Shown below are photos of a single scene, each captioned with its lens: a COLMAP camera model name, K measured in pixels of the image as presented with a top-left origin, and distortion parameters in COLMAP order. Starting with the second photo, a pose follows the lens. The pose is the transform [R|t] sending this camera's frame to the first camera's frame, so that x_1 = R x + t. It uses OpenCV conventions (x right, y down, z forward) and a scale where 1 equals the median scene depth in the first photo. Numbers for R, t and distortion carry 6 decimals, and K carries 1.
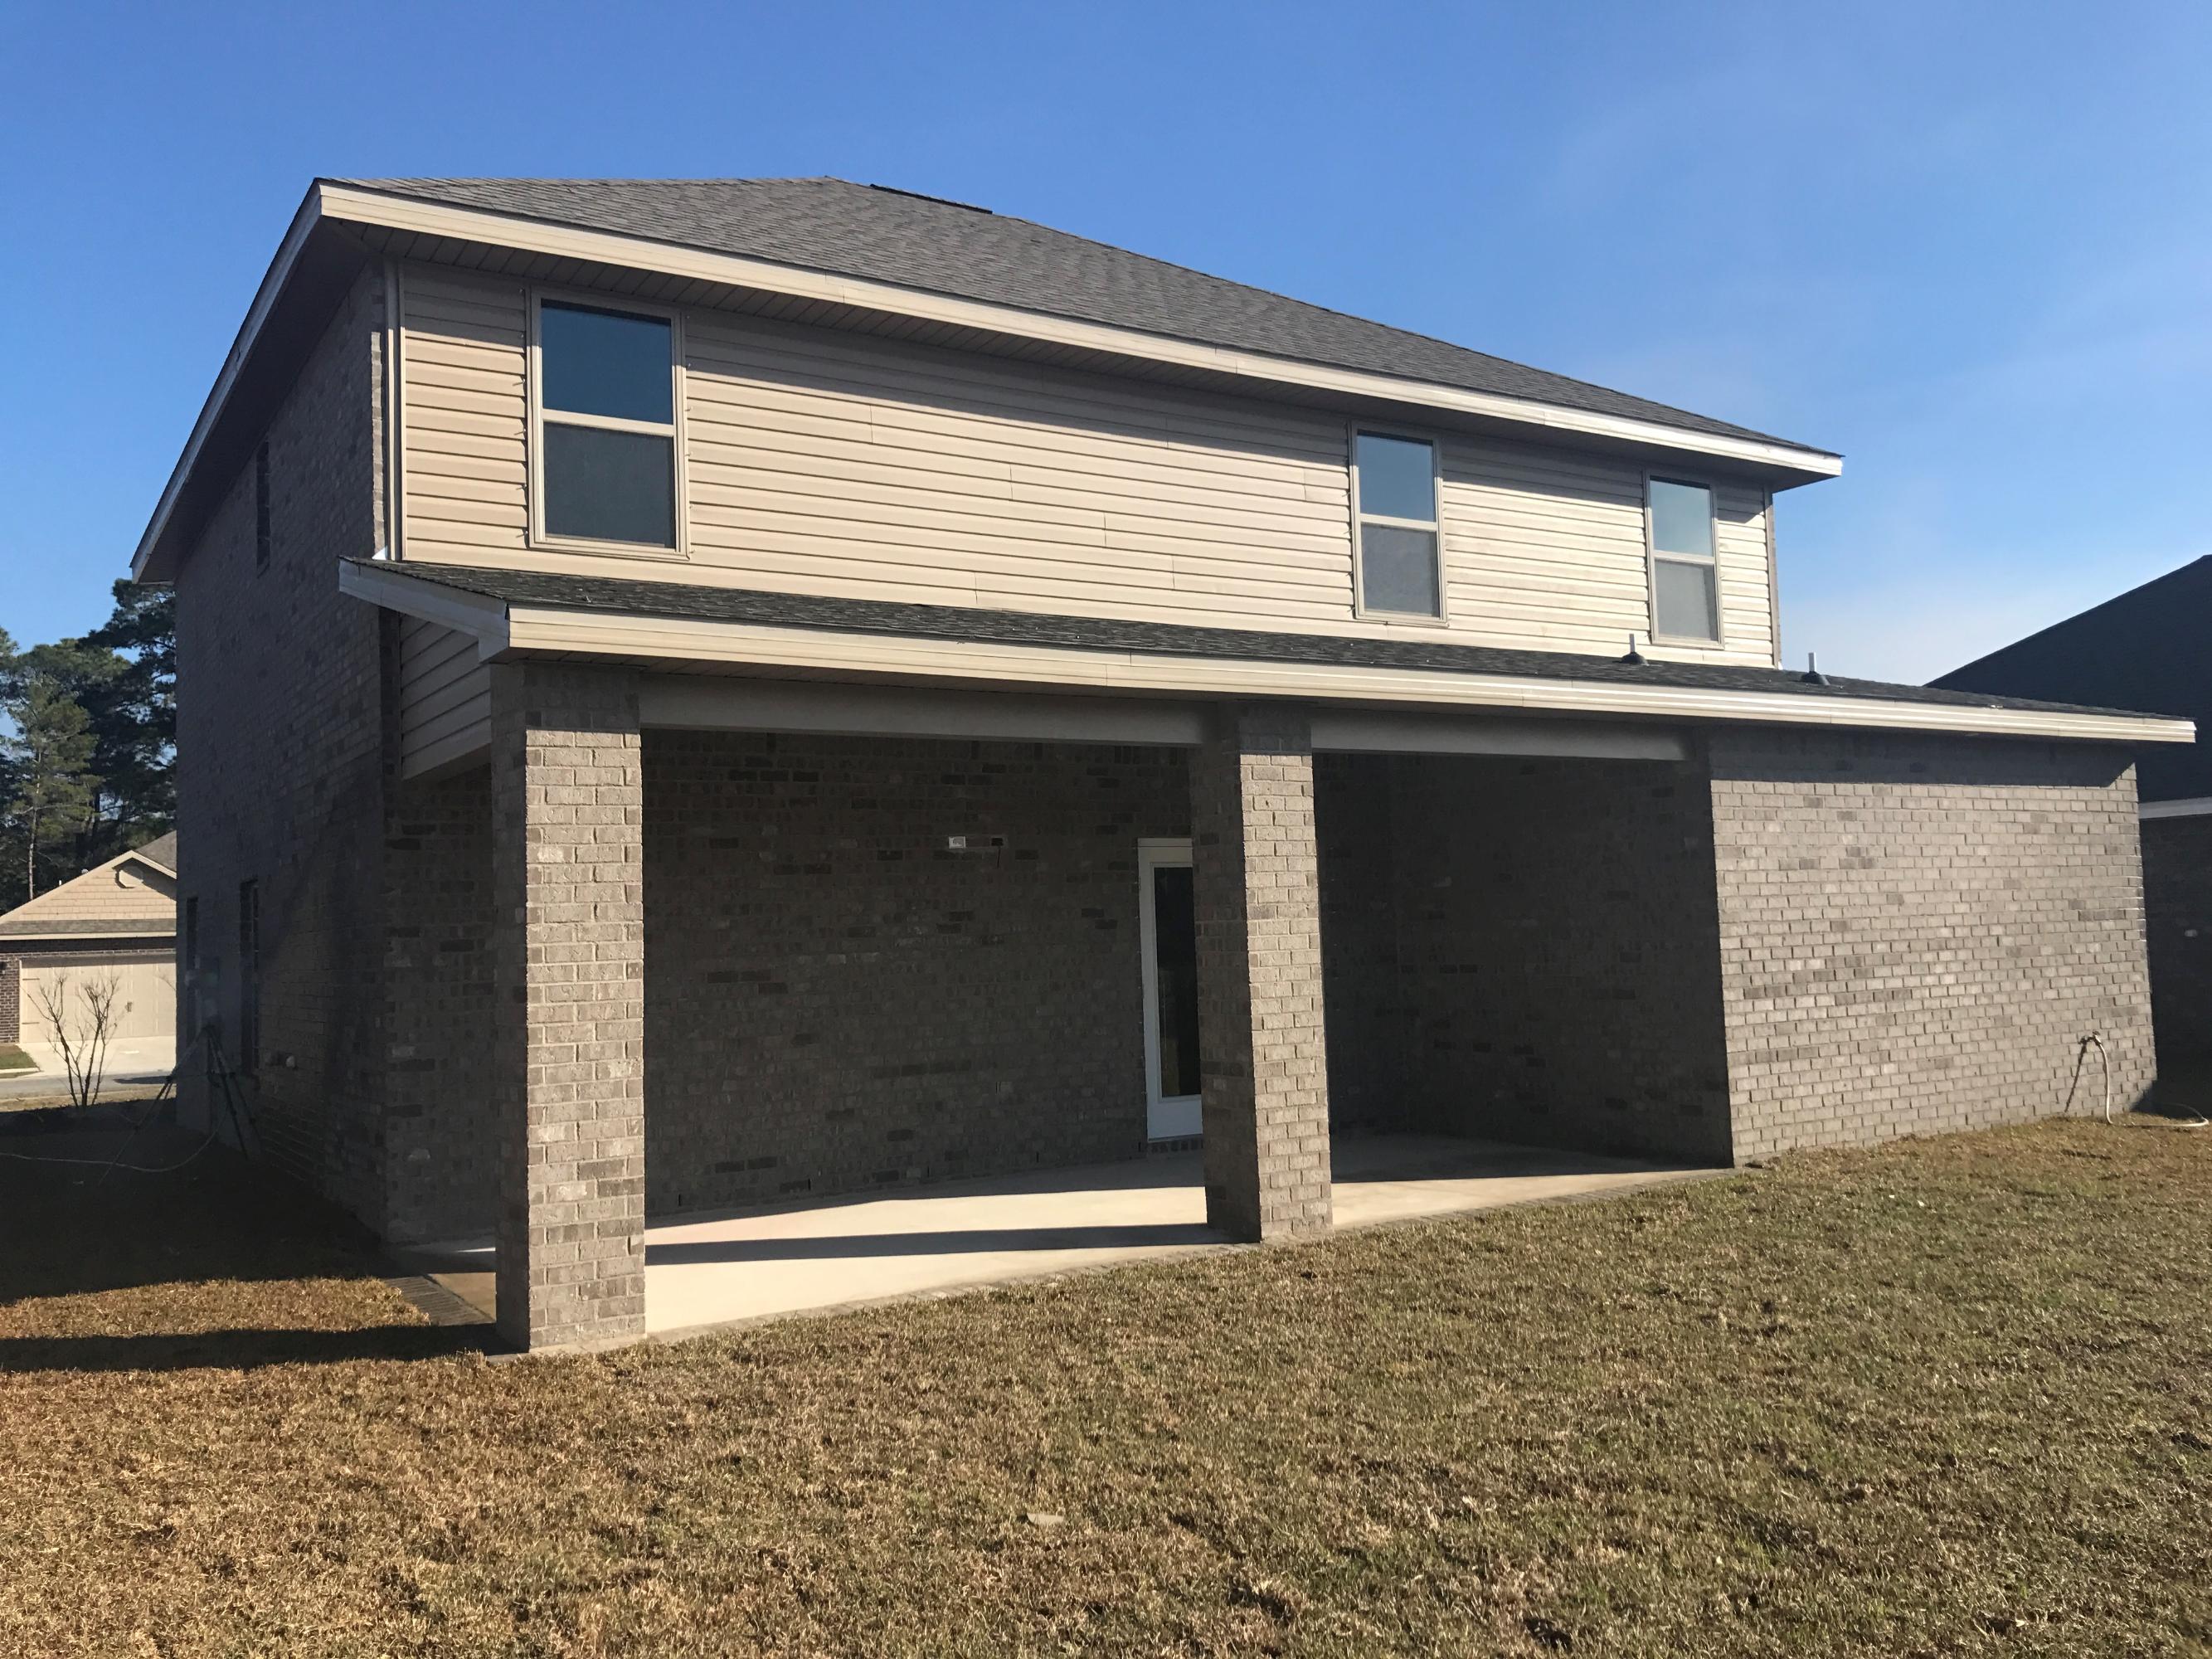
lens RADIAL K [[1844.5, 0, 1093.7], [0, 1844.5, 820.1], [0, 0, 1]] dist [0.077926, -0.086598]
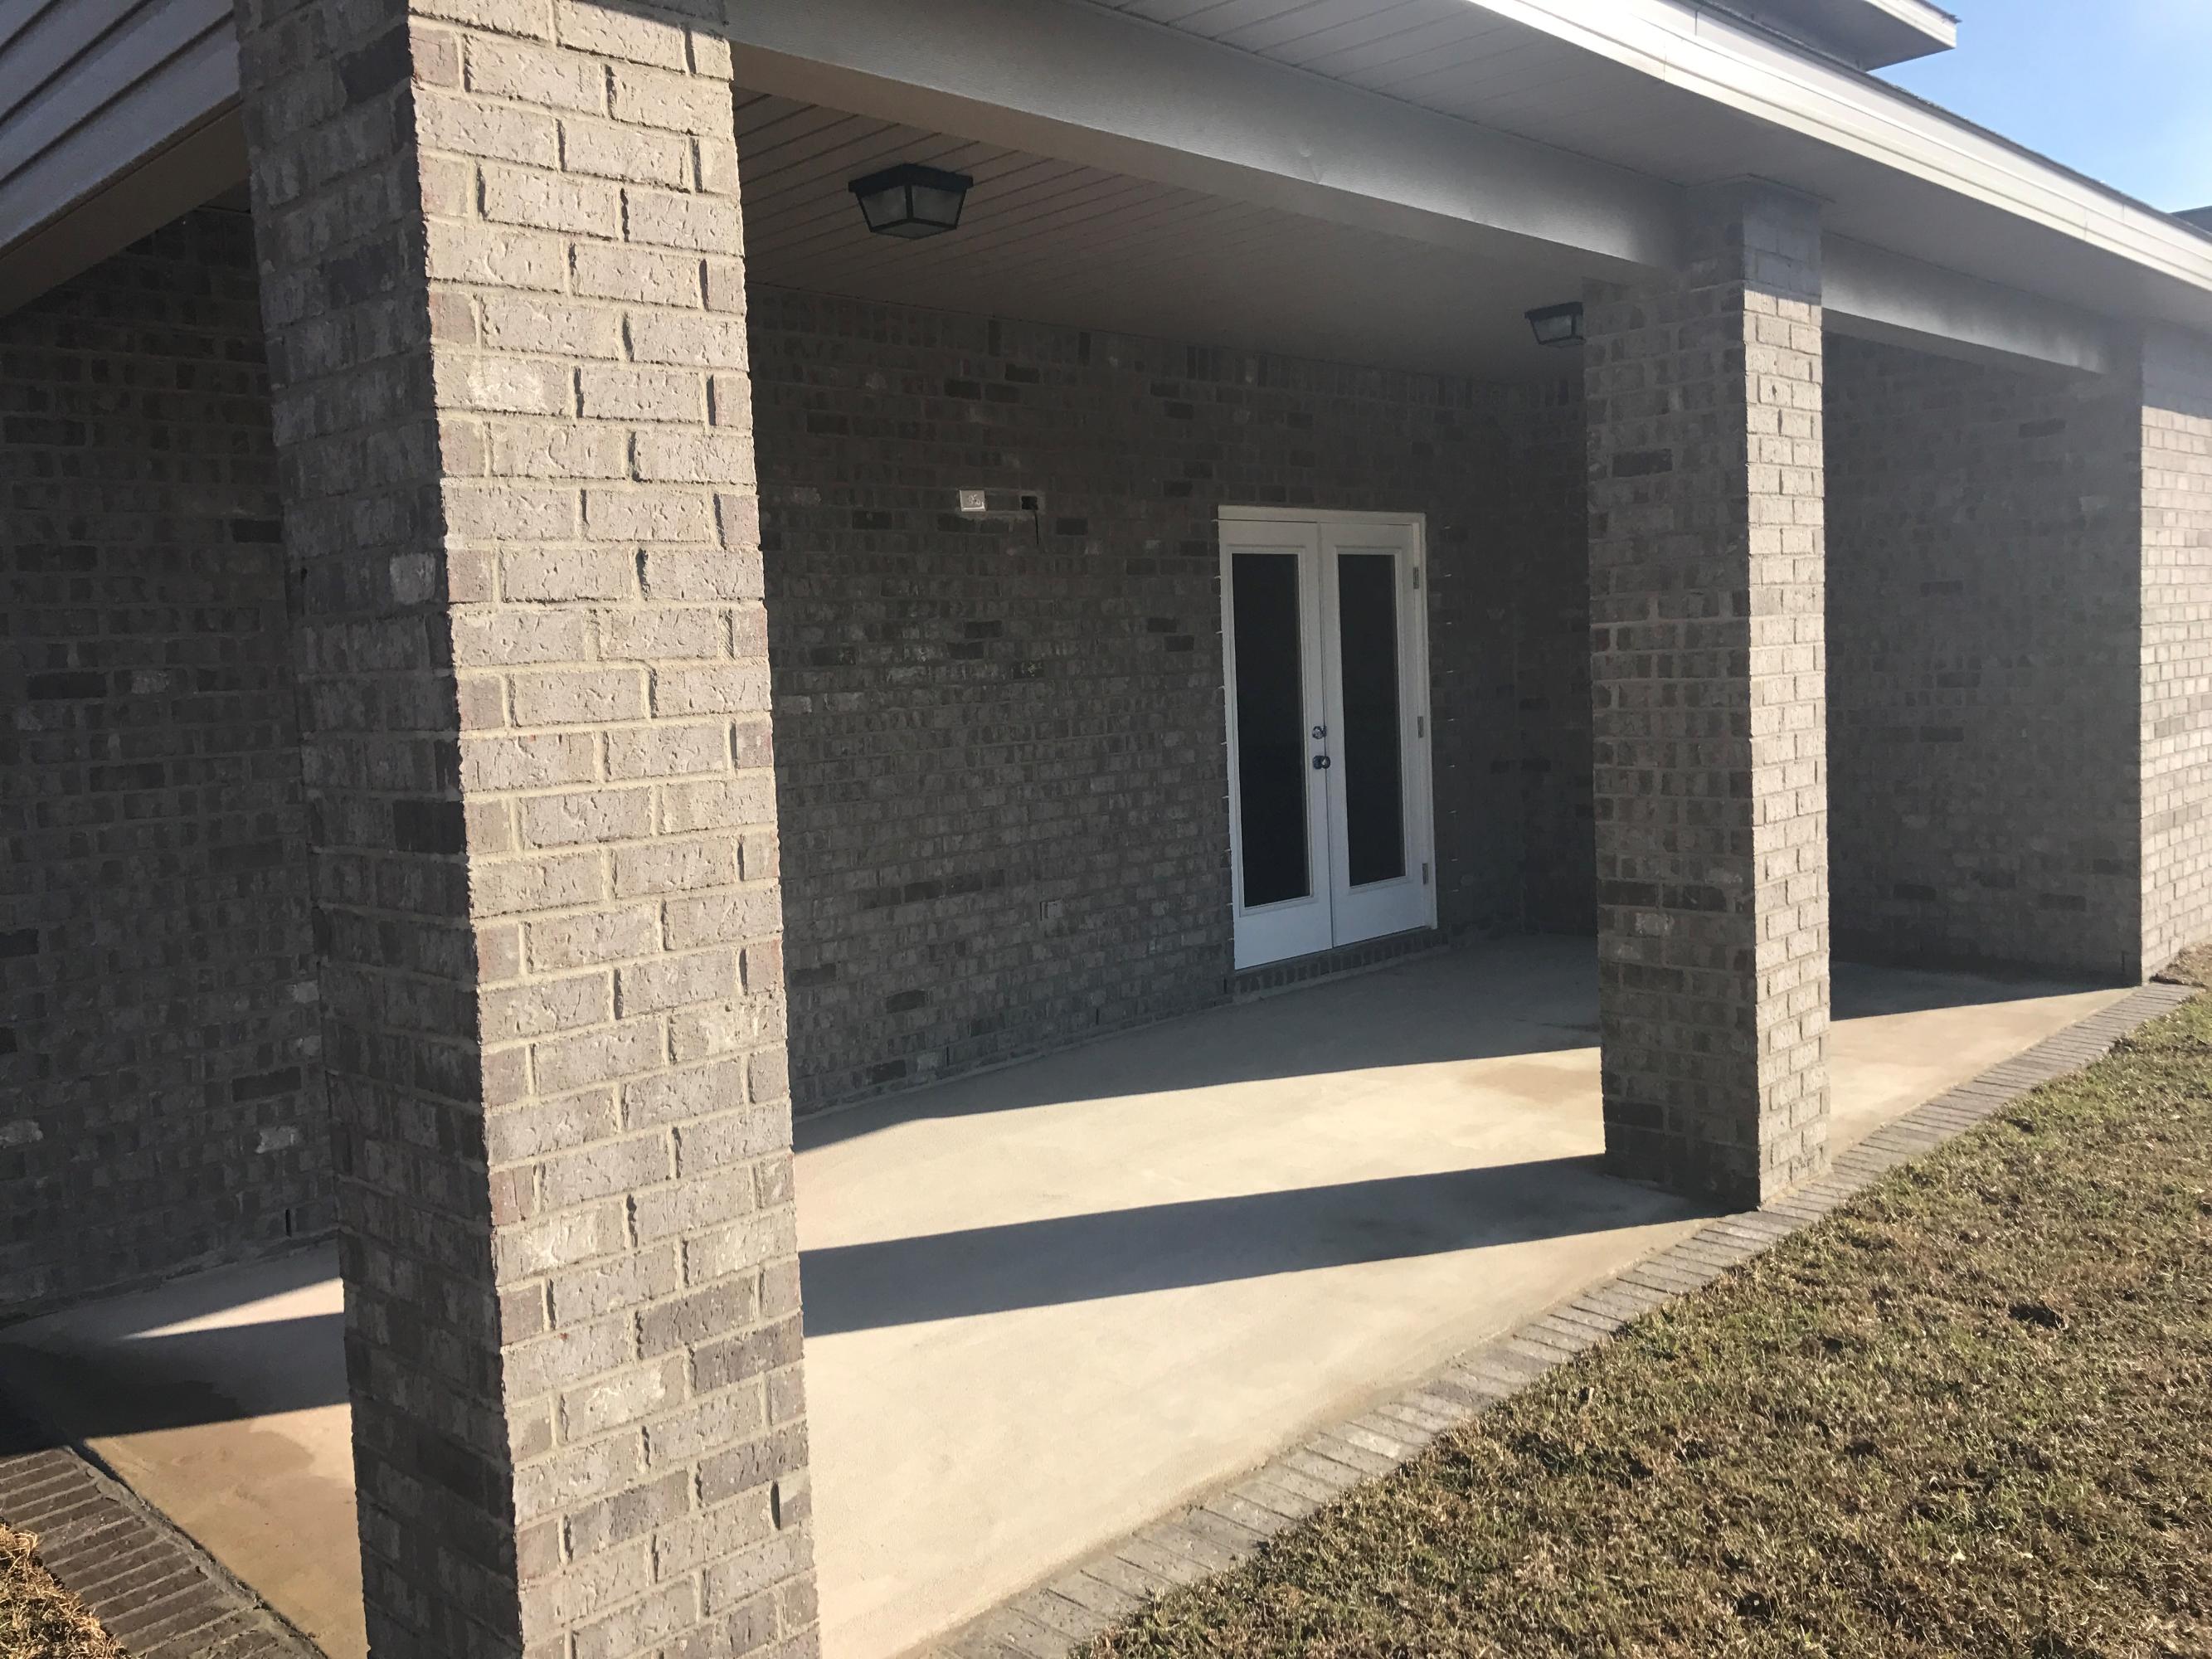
lens RADIAL K [[1844.5, 0, 1118.9], [0, 1844.5, 820.8], [0, 0, 1]] dist [0.077926, -0.086598]
pose [[0.972954, -0.031137, 0.228889, -0.172733], [-0.001535, 0.989980, 0.141197, 0.030470], [-0.230992, -0.137730, 0.963158, 0.429230]]
